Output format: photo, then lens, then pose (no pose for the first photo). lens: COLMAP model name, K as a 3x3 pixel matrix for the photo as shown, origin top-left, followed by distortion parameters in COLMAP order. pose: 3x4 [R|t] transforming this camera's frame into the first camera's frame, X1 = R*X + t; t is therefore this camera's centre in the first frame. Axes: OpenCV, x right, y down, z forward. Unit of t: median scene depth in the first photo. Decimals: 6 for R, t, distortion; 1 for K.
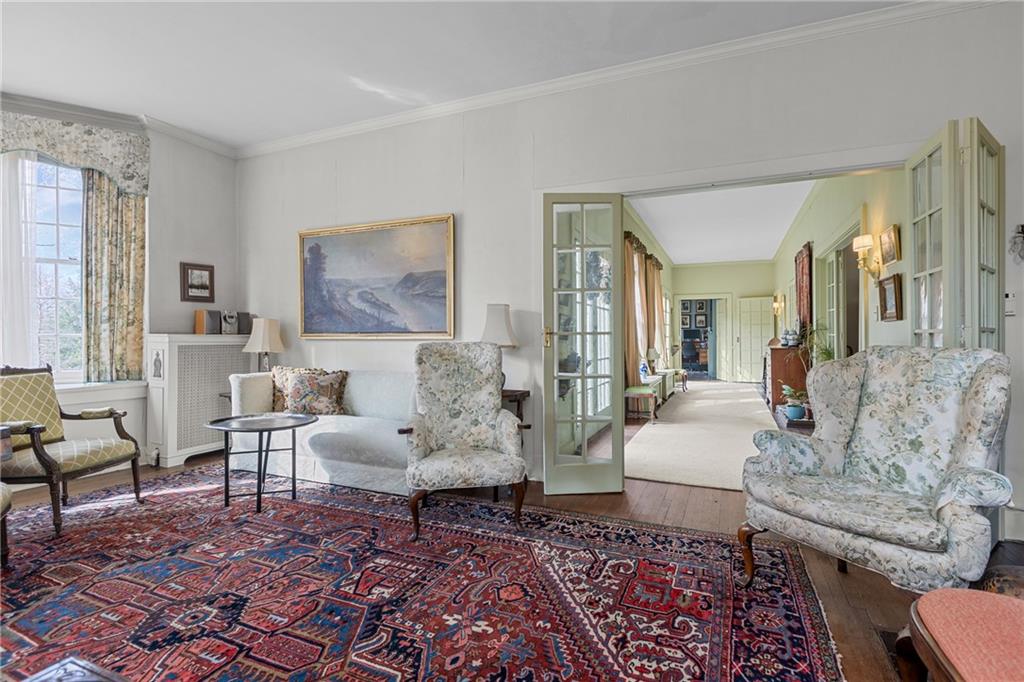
lens RADIAL K [[481.3, 0, 517.3], [0, 481.3, 339.0], [0, 0, 1]] dist [-0.009882, -0.000090]
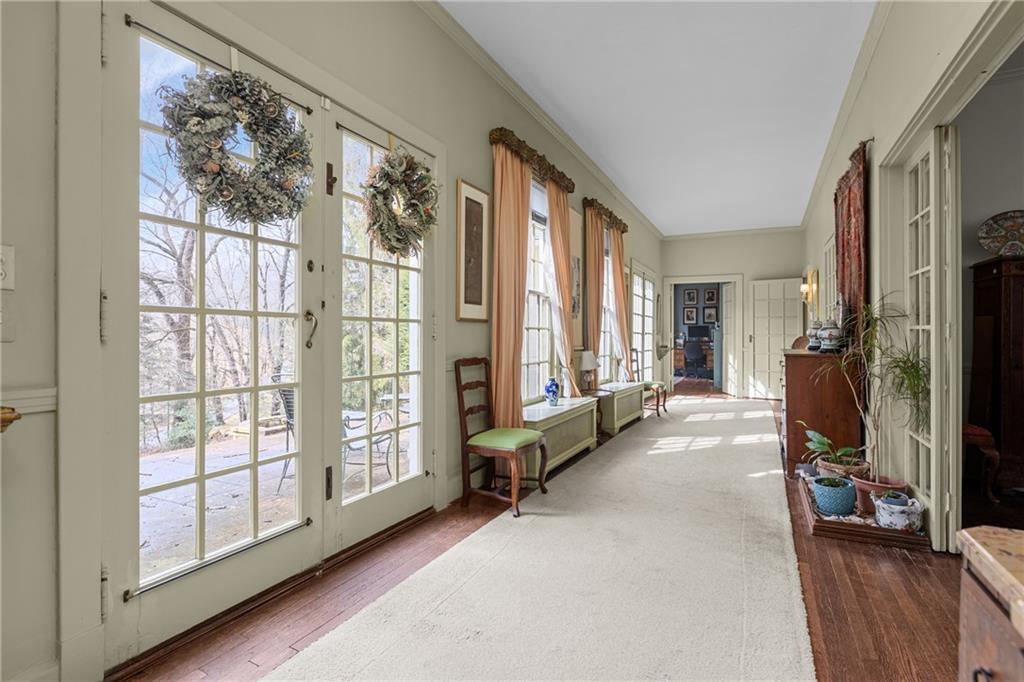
lens RADIAL K [[481.3, 0, 512.0], [0, 481.3, 336.3], [0, 0, 1]] dist [-0.009882, -0.000090]
pose [[0.997821, 0.007304, -0.065572, 0.213098], [-0.007353, 0.999973, -0.000498, 0.001582], [0.065566, 0.000979, 0.997848, 0.368900]]
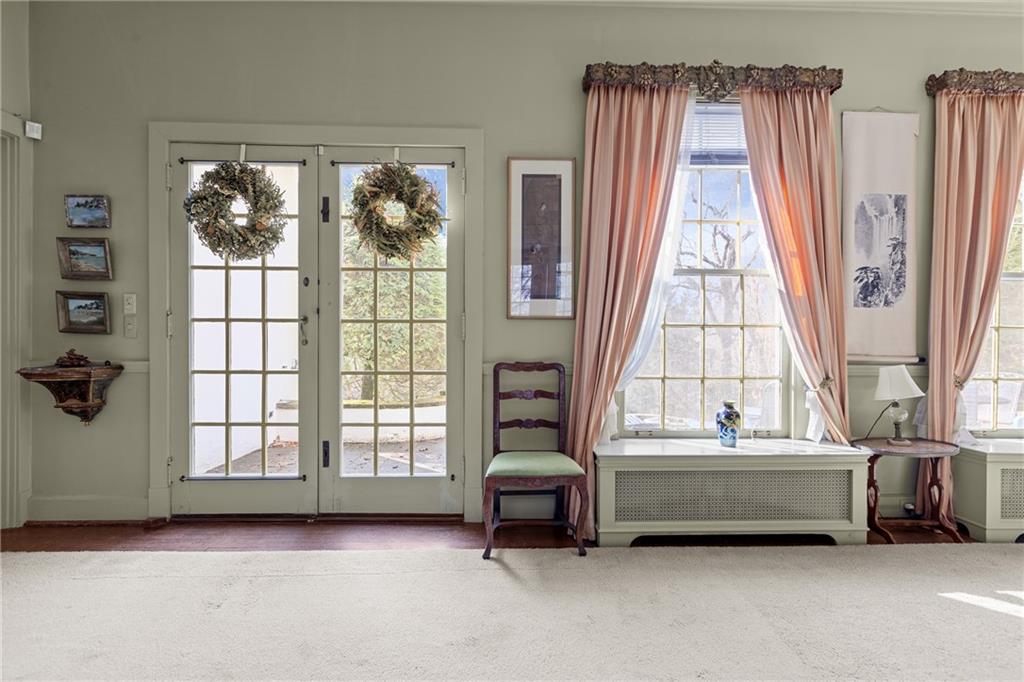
lens RADIAL K [[481.3, 0, 515.0], [0, 481.3, 337.8], [0, 0, 1]] dist [-0.009882, -0.000090]
pose [[0.429565, 0.017404, -0.902868, 0.437358], [-0.006232, 0.999848, 0.016308, -0.002722], [0.903015, -0.001379, 0.429608, 0.591523]]
